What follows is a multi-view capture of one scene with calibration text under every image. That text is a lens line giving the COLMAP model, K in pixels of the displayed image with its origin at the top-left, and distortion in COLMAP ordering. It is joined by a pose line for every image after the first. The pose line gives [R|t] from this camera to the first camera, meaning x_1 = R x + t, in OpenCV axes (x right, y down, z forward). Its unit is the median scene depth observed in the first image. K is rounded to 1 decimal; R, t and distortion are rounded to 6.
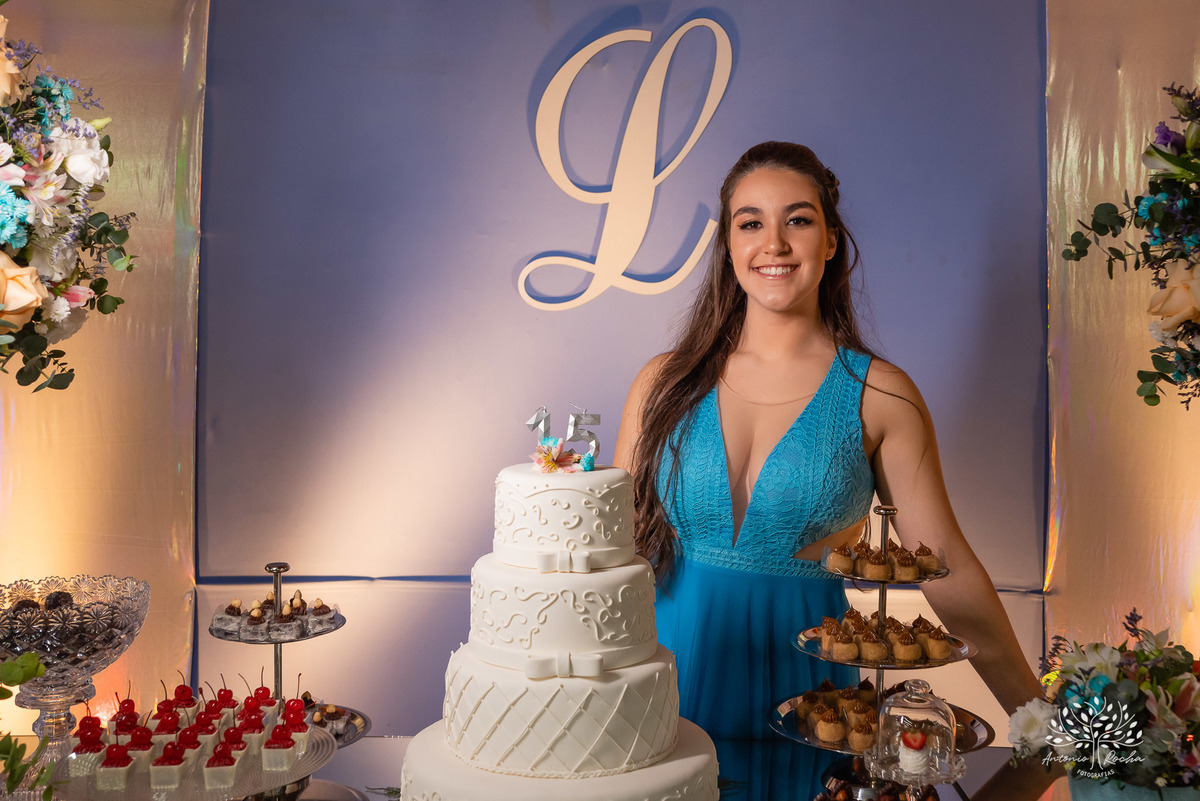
lens RADIAL K [[1237.8, 0, 675.3], [0, 1237.8, 378.7], [0, 0, 1]] dist [-0.015661, 0.176228]
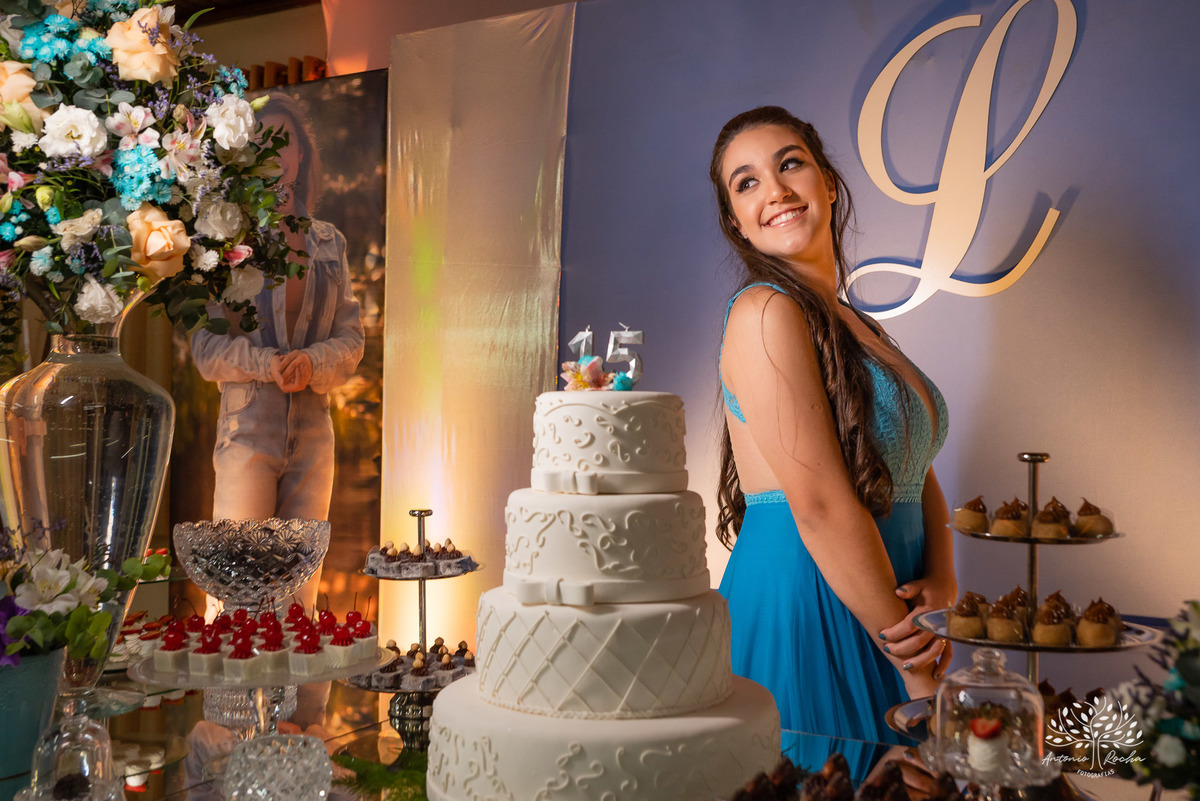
lens RADIAL K [[1166.3, 0, 621.8], [0, 1166.3, 406.3], [0, 0, 1]] dist [-0.009848, 0.138021]
pose [[0.878973, -0.022624, -0.476334, 0.323758], [-0.003132, 0.998579, -0.053207, 0.125953], [0.476861, 0.048259, 0.877653, 0.238108]]
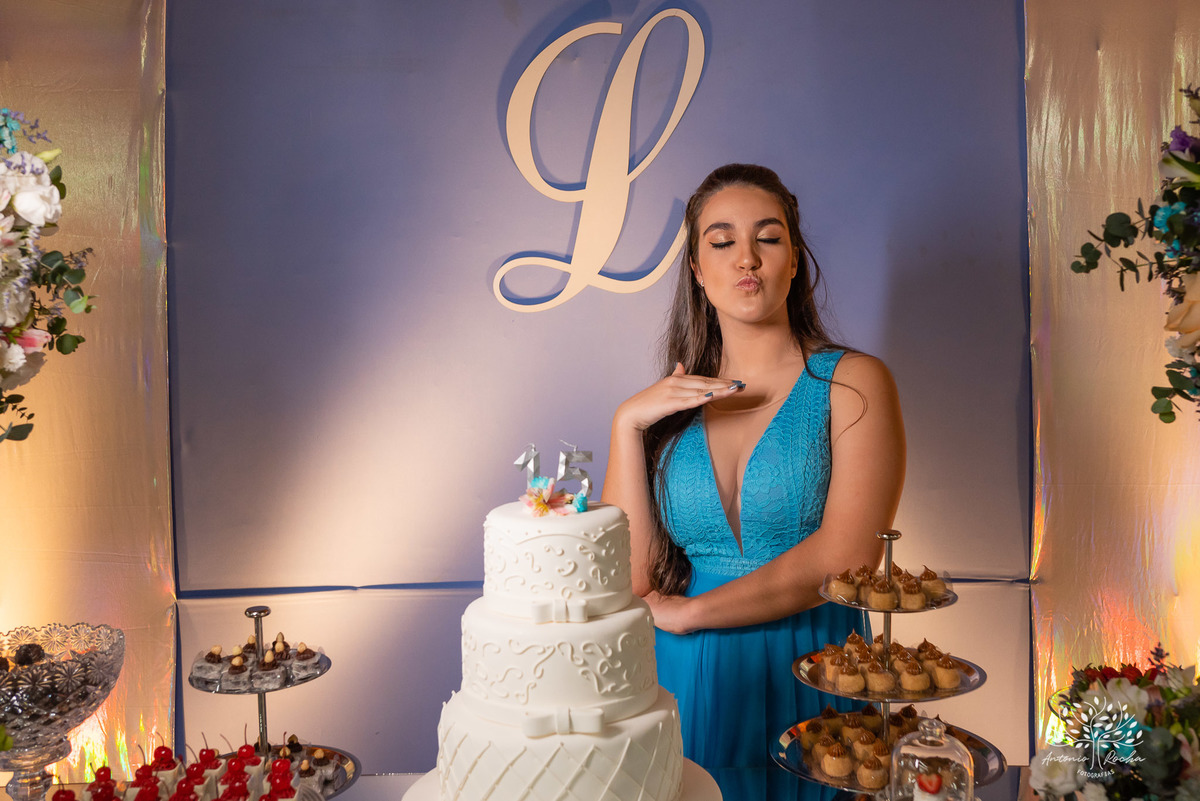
lens RADIAL K [[1211.3, 0, 656.3], [0, 1211.3, 392.1], [0, 0, 1]] dist [-0.015927, 0.173919]
pose [[0.999580, -0.027367, 0.009543, -0.018435], [0.027019, 0.999028, 0.034830, -0.046220], [-0.010487, -0.034557, 0.999348, 0.069523]]
